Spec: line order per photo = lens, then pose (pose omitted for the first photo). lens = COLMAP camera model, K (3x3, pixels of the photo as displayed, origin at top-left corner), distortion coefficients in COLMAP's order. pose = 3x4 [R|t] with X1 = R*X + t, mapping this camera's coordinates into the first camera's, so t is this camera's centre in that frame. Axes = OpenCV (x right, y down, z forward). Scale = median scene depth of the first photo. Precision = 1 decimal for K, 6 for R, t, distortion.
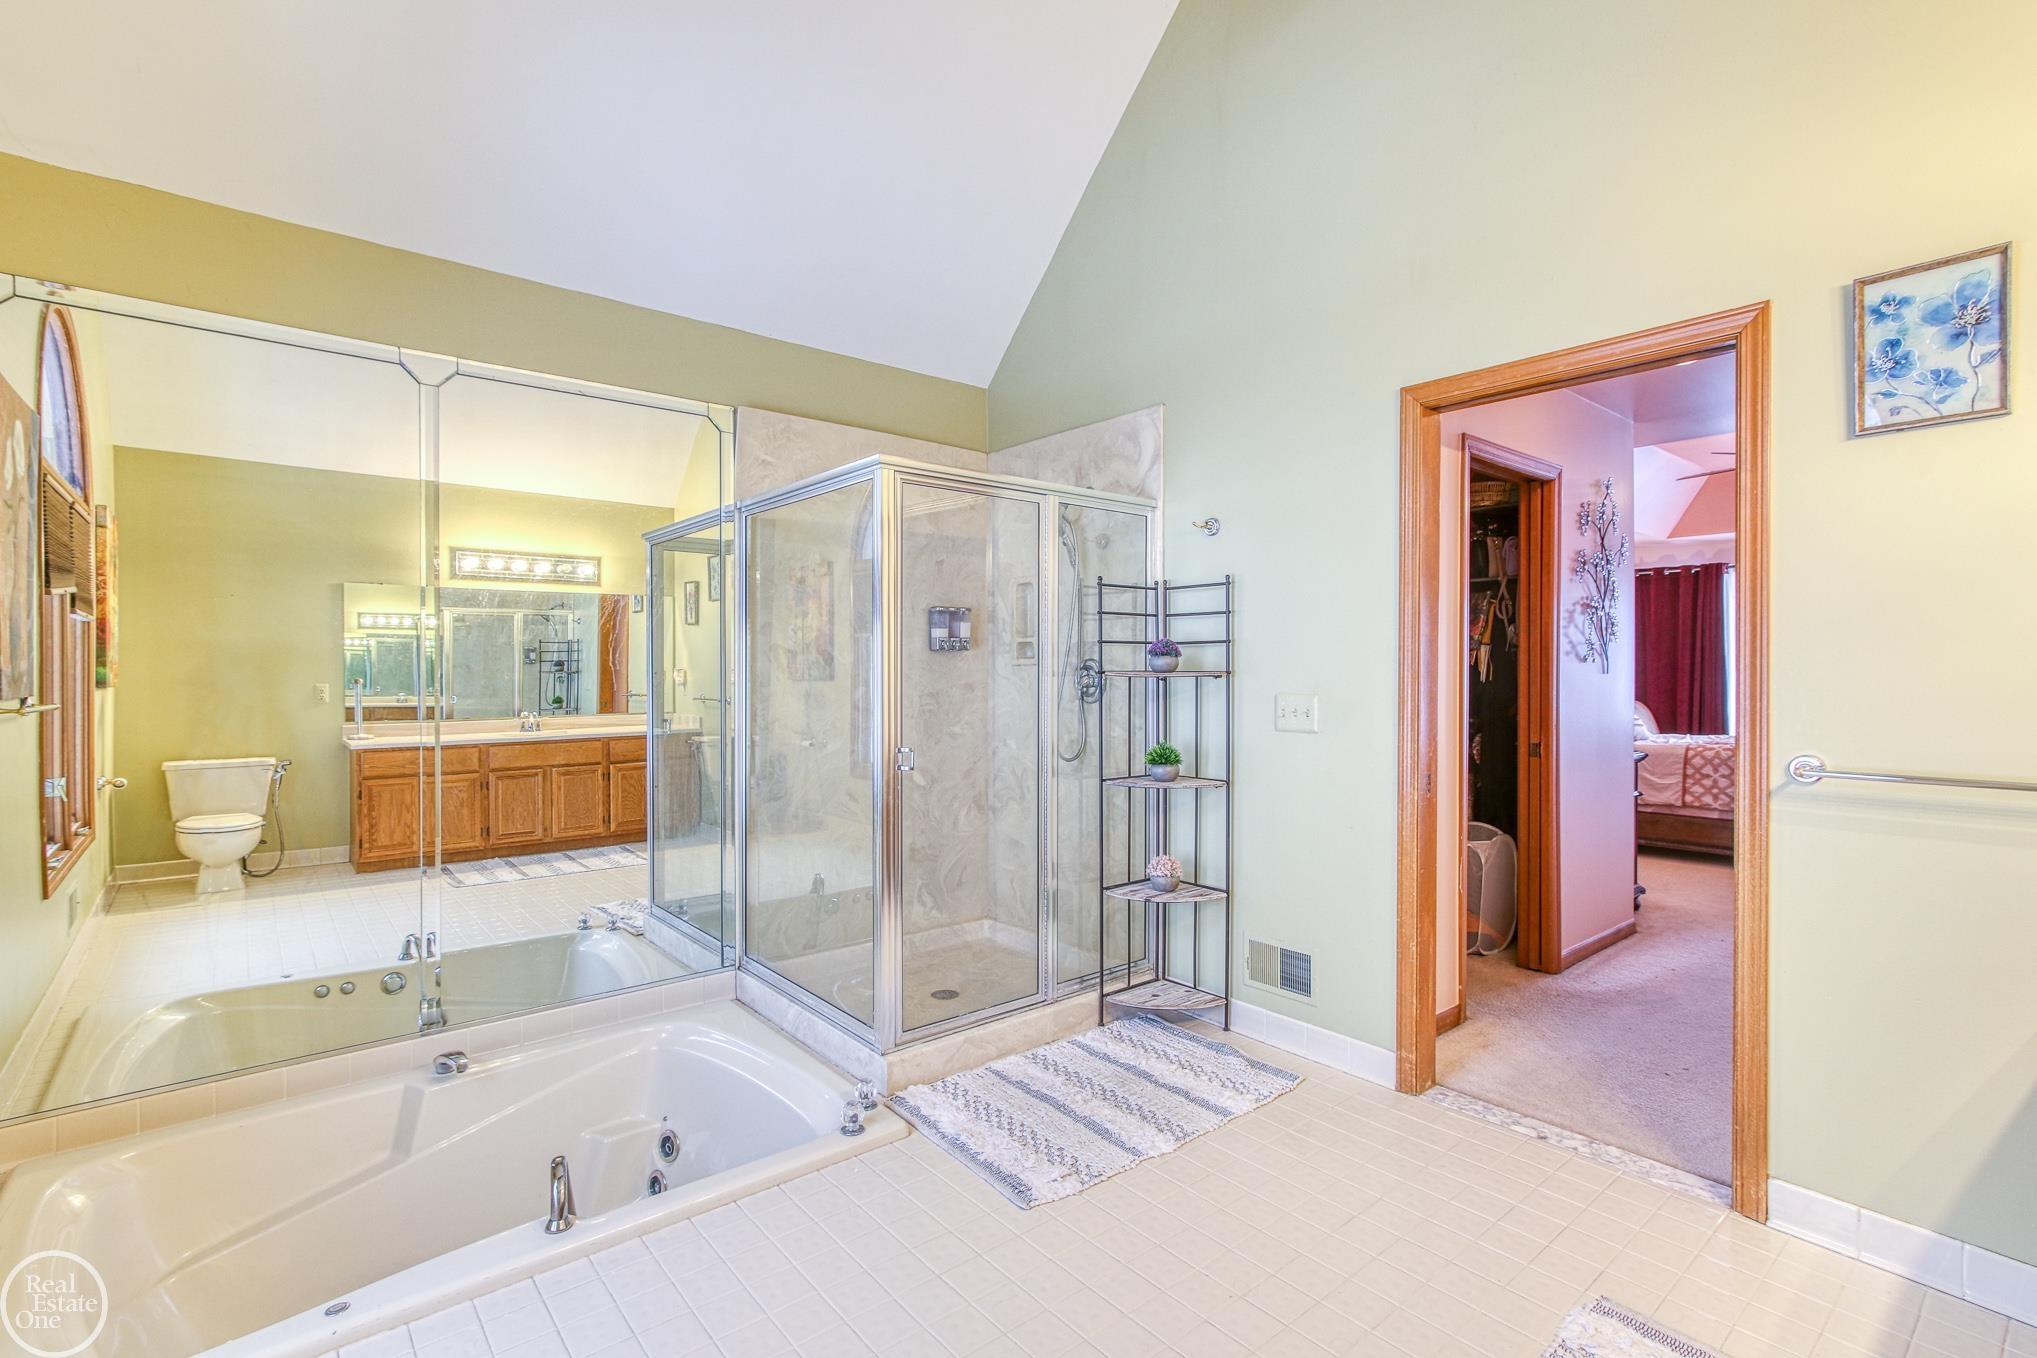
lens RADIAL K [[931.8, 0, 1014.4], [0, 931.8, 679.9], [0, 0, 1]] dist [0.001802, 0.000655]
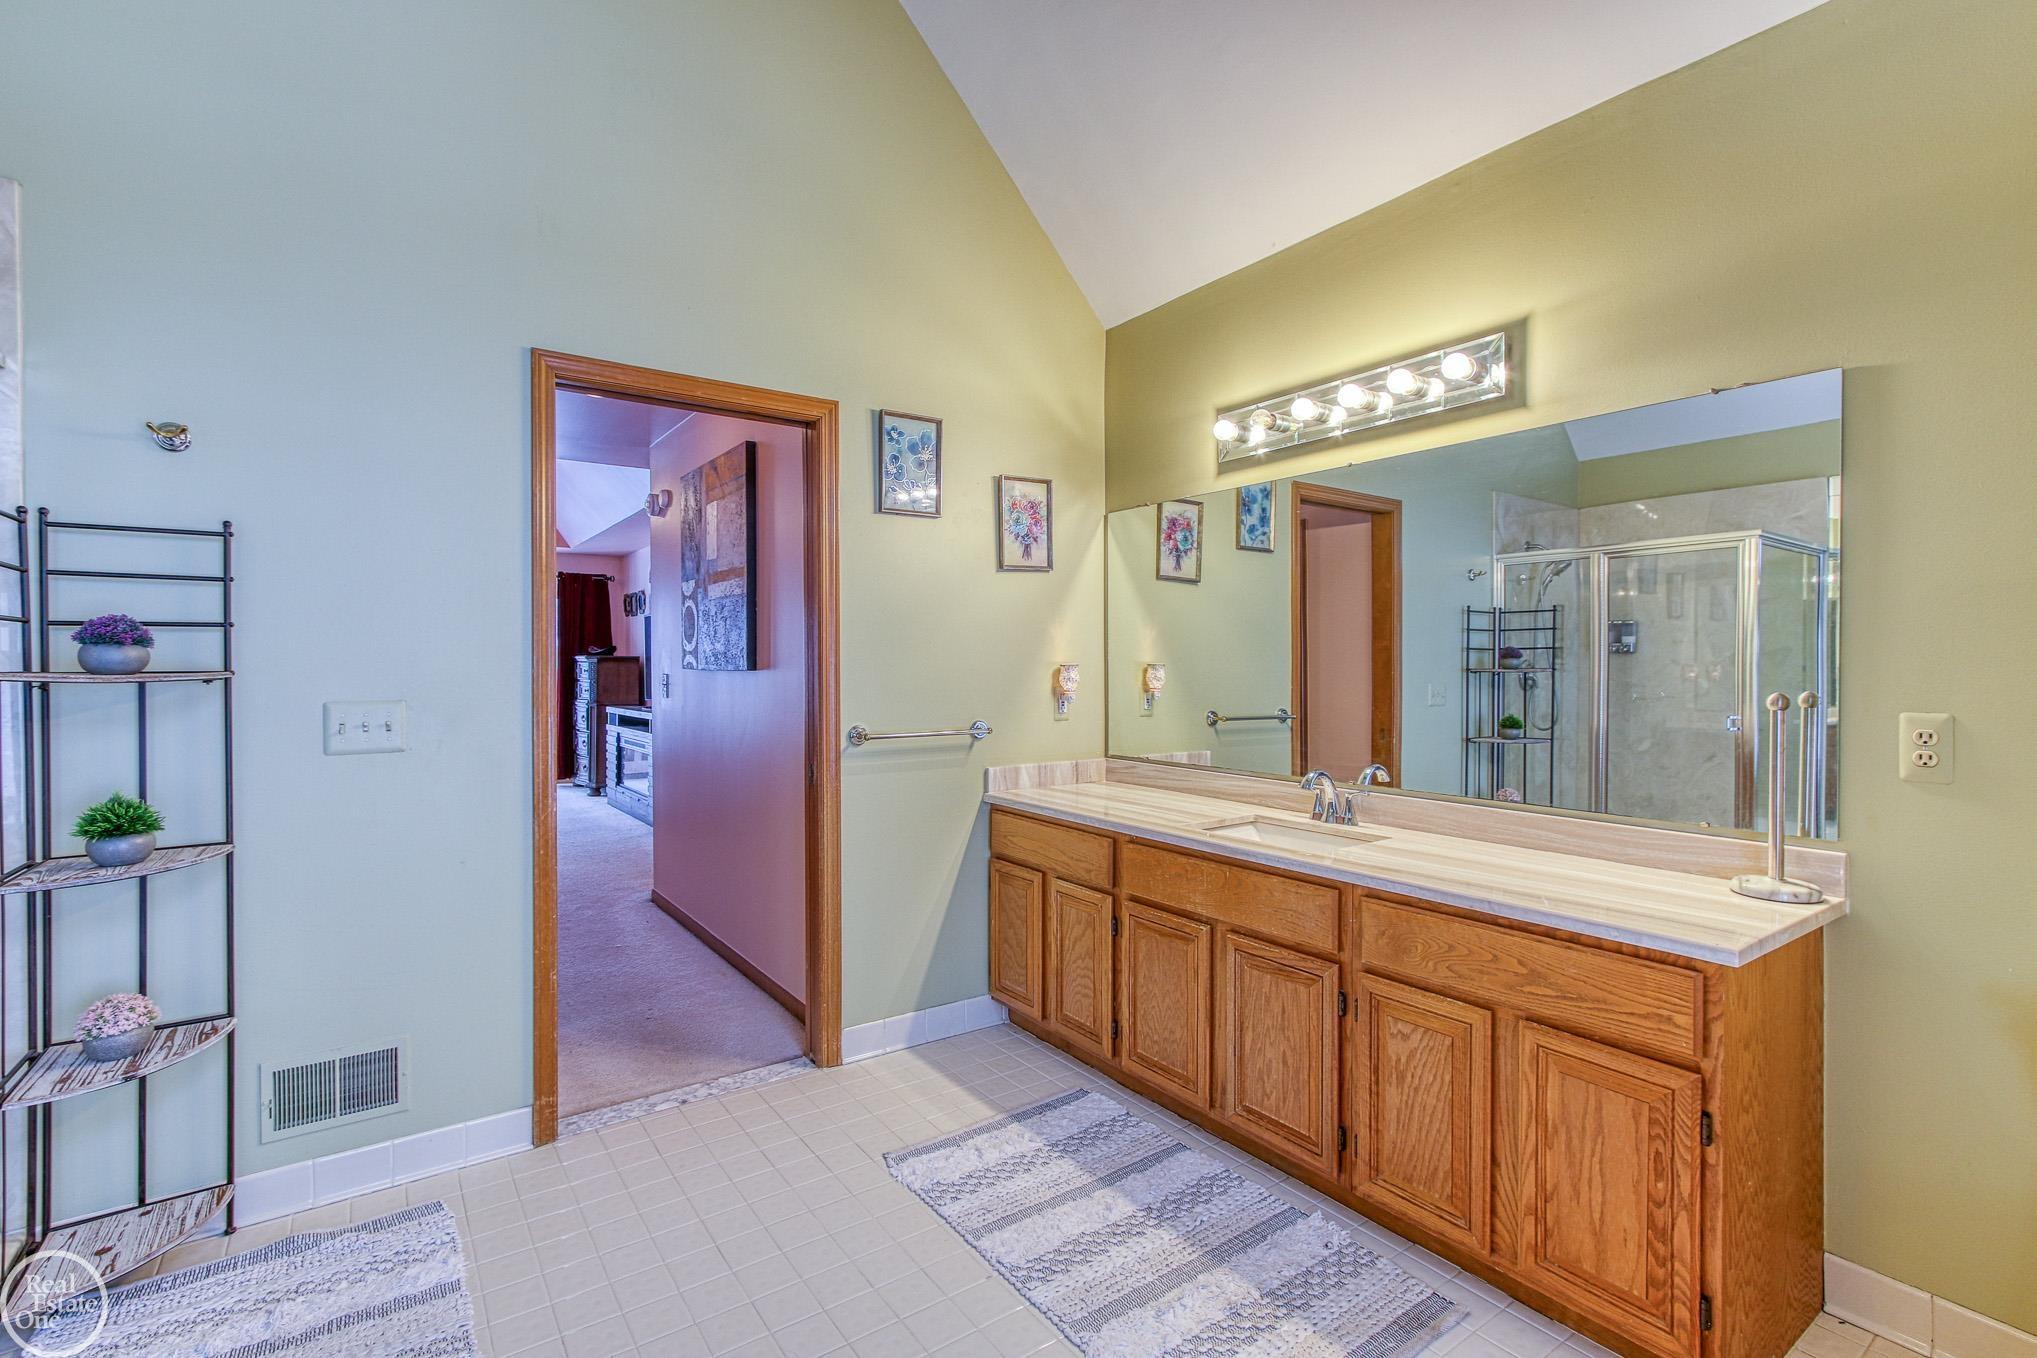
lens RADIAL K [[931.8, 0, 1009.5], [0, 931.8, 666.5], [0, 0, 1]] dist [0.001802, 0.000655]
pose [[0.086942, -0.004139, 0.996205, -0.406113], [0.014461, 0.999891, 0.002892, -0.007392], [-0.996108, 0.014154, 0.086993, 0.454801]]
